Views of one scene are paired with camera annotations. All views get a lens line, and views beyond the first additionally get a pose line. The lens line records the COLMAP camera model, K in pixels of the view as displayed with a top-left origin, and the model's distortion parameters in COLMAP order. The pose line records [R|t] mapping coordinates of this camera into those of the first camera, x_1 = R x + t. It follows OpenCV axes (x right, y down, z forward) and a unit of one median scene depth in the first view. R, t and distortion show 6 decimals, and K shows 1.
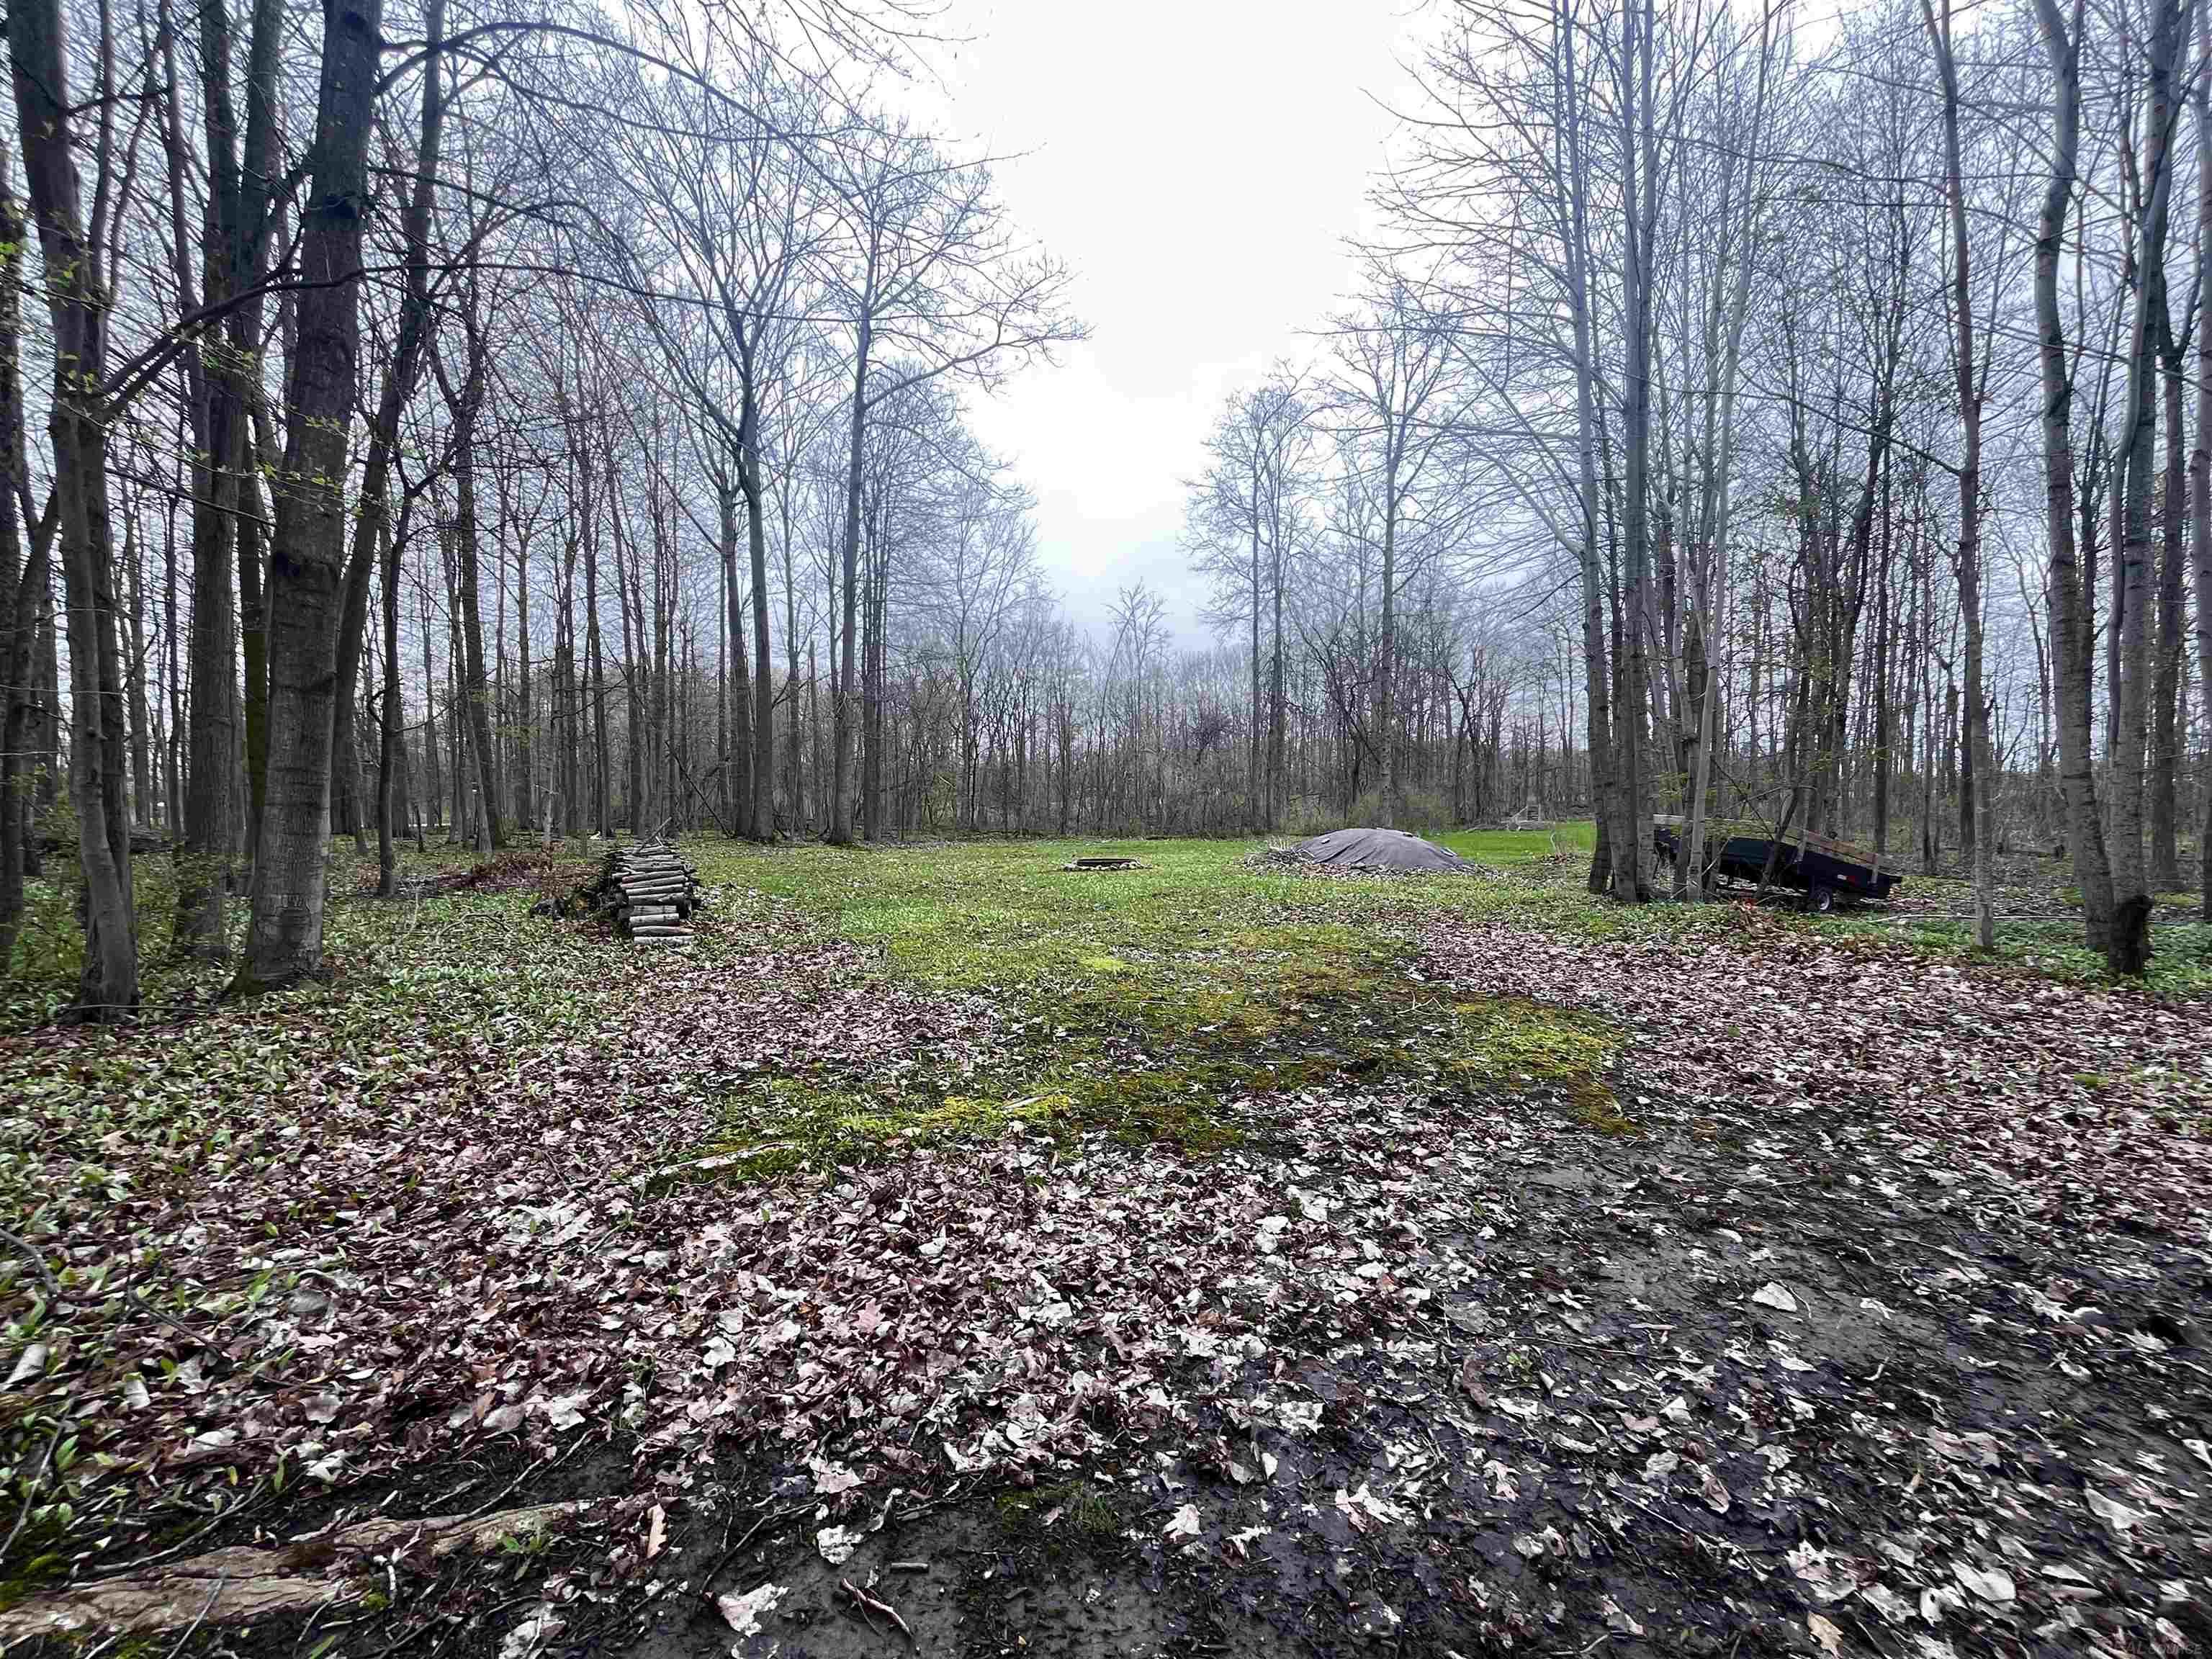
lens RADIAL K [[898.1, 0, 1107.1], [0, 898.1, 835.3], [0, 0, 1]] dist [-0.000860, 0.000355]
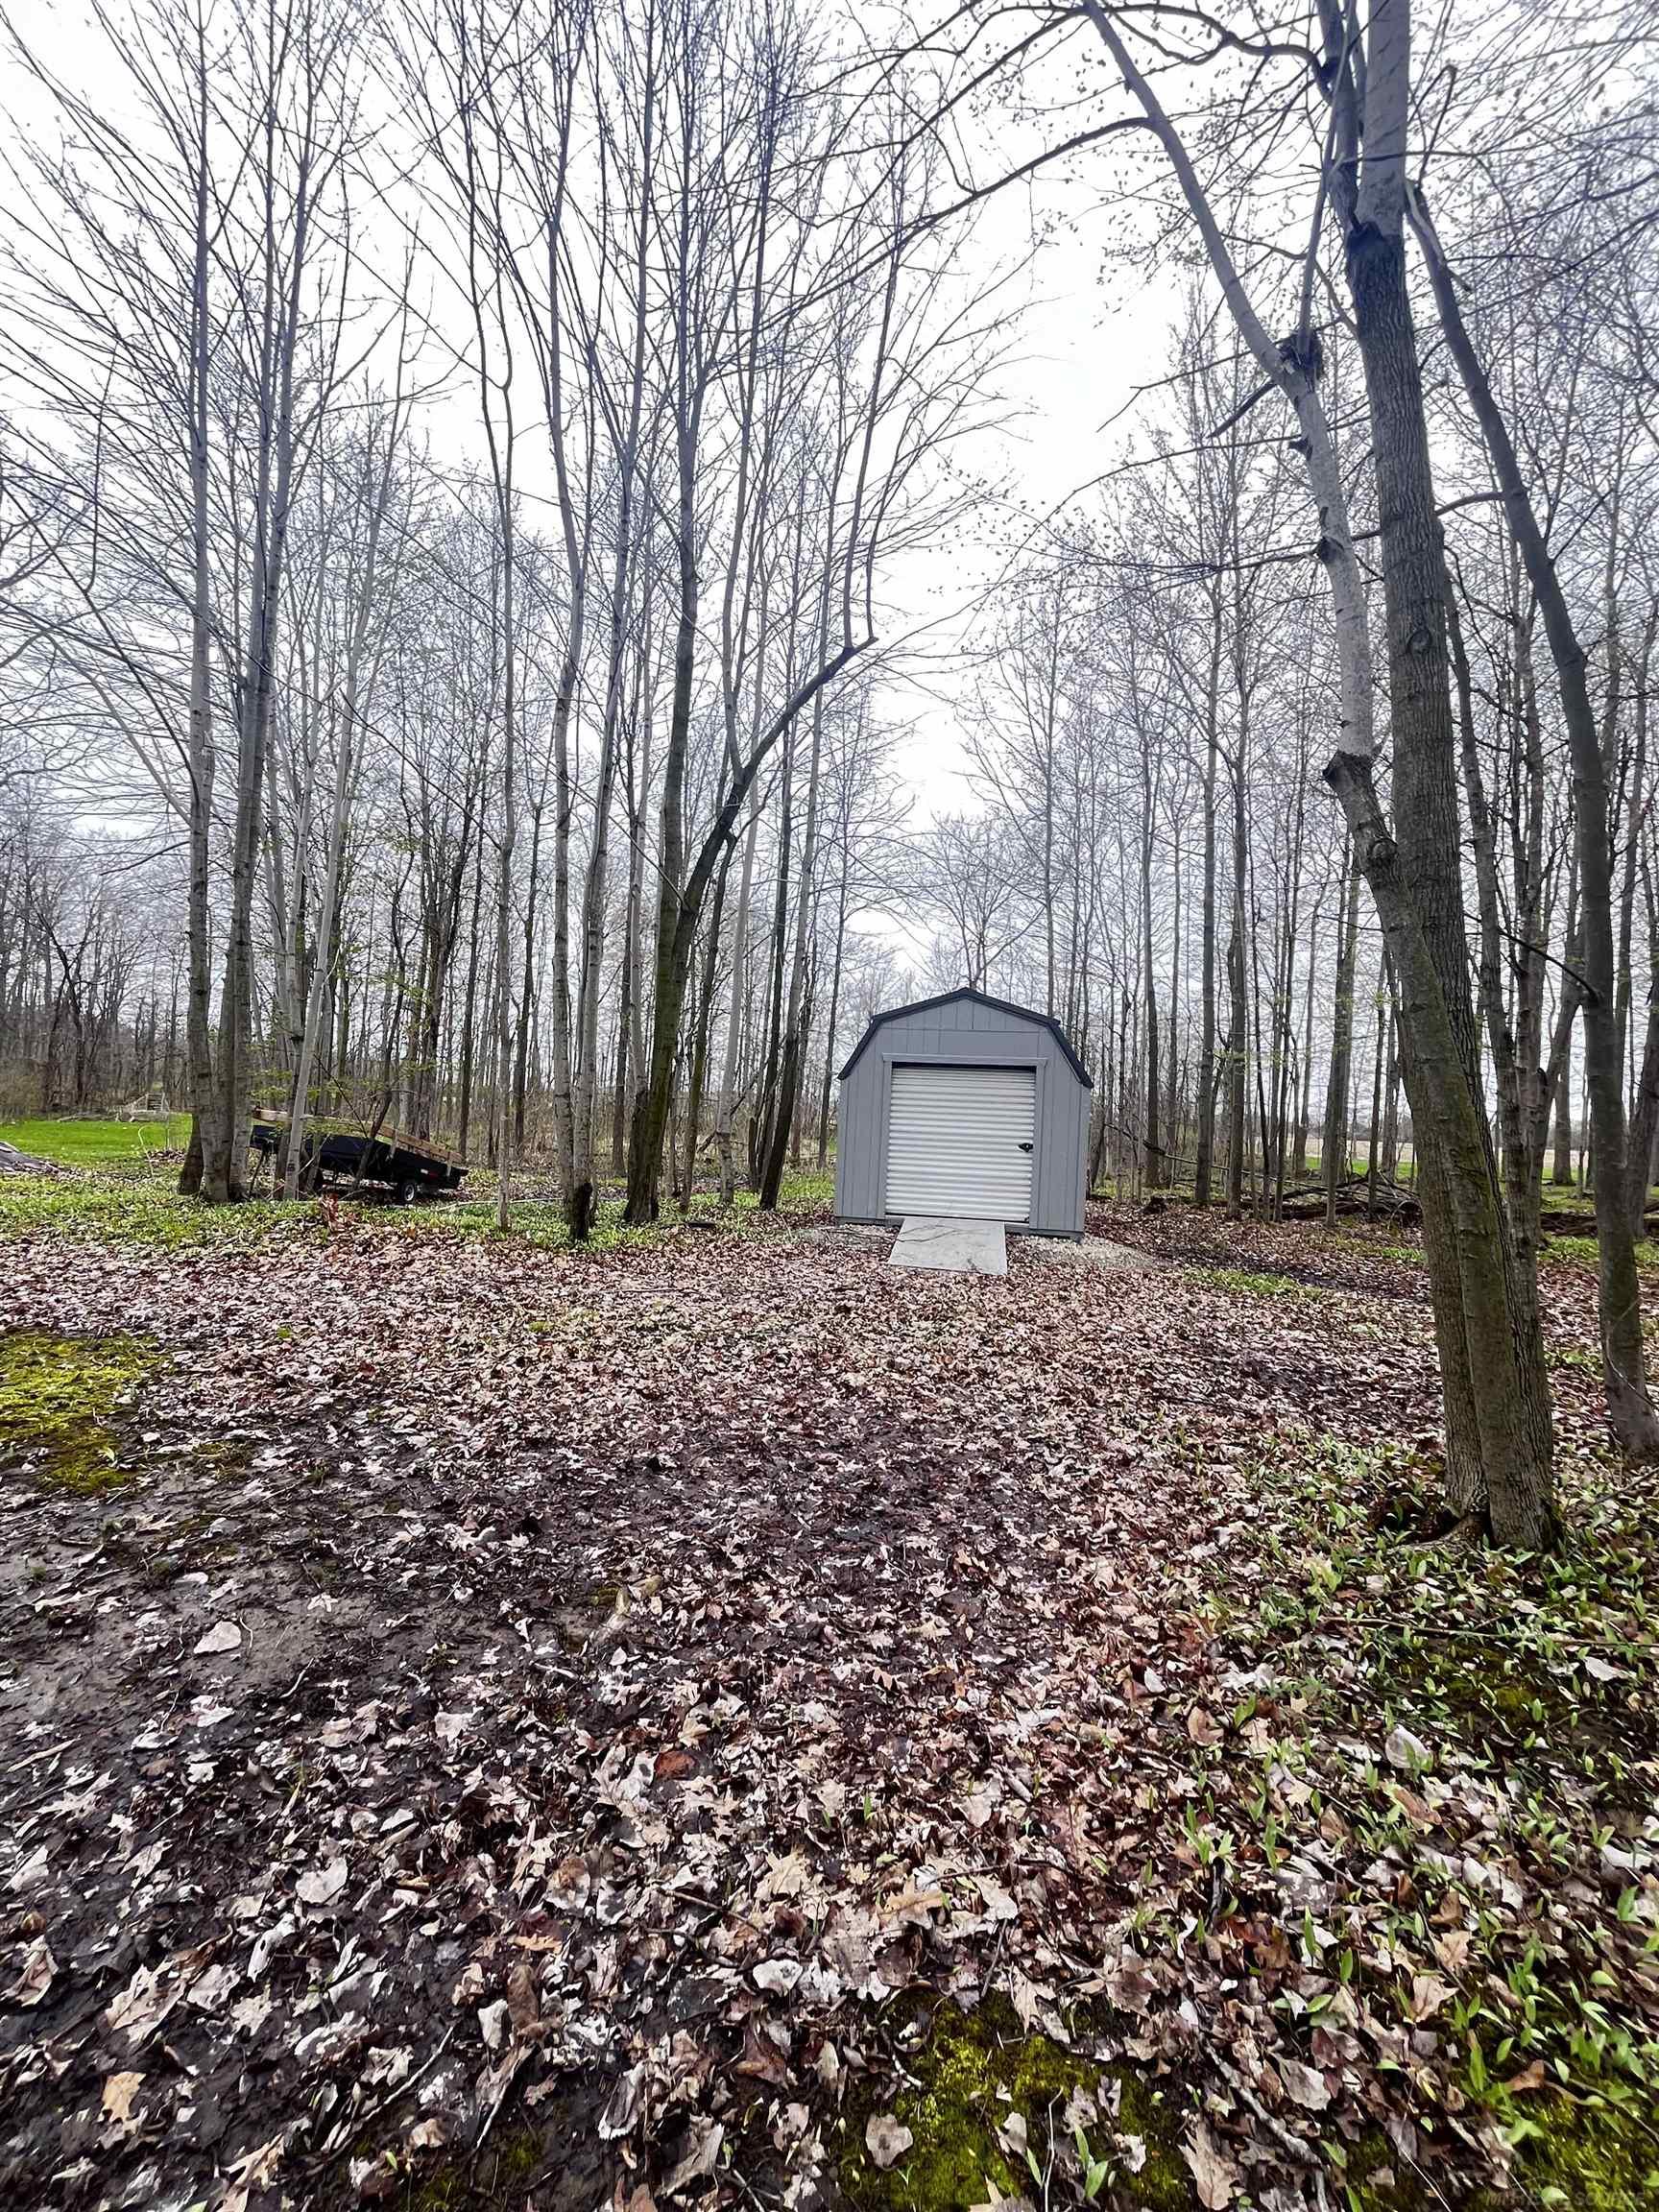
lens RADIAL K [[898.1, 0, 825.9], [0, 898.1, 1101.2], [0, 0, 1]] dist [-0.000860, 0.000355]
pose [[0.474064, 0.050932, 0.879016, 0.141805], [-0.022723, 0.998701, -0.045612, -0.006529], [-0.880197, 0.001649, 0.474606, 0.008907]]
